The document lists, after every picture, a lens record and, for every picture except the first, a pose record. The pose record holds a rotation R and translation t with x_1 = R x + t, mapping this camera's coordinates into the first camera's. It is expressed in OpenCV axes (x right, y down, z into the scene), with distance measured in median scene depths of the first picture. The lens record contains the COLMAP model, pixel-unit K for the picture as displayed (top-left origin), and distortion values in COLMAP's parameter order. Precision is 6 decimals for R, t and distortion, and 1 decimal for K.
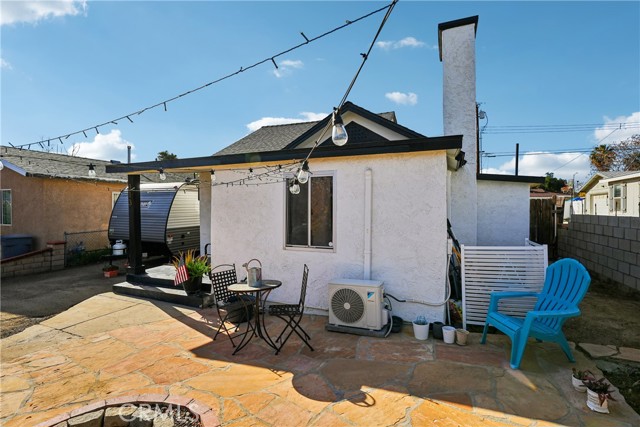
lens RADIAL K [[294.9, 0, 320.3], [0, 294.9, 211.7], [0, 0, 1]] dist [-0.001667, -0.000481]
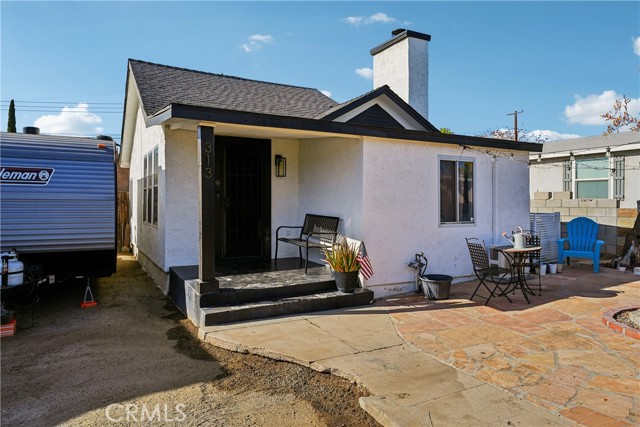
lens RADIAL K [[402.3, 0, 323.0], [0, 402.3, 198.6], [0, 0, 1]] dist [0.031301, 0.000571]
pose [[0.634327, 0.005443, 0.773045, -1.258402], [0.005981, 0.999911, -0.011948, 0.033875], [-0.773041, 0.012203, 0.634238, 0.340231]]
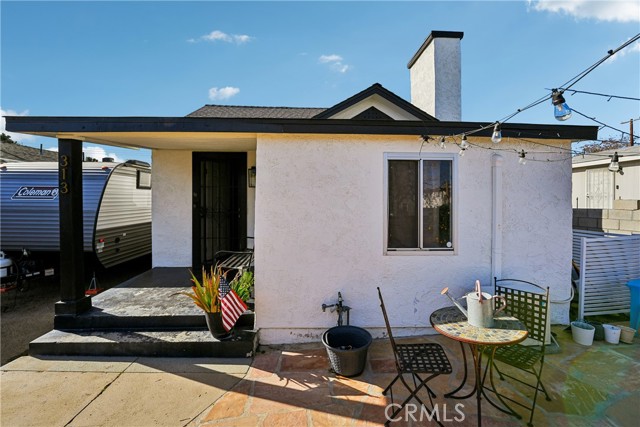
lens RADIAL K [[261.5, 0, 320.5], [0, 261.5, 202.0], [0, 0, 1]] dist [-0.018994, 0.000793]
pose [[0.908055, 0.002921, 0.418841, -0.458807], [0.000597, 0.999966, -0.008269, -0.000225], [-0.418851, 0.007759, 0.908022, 0.394200]]
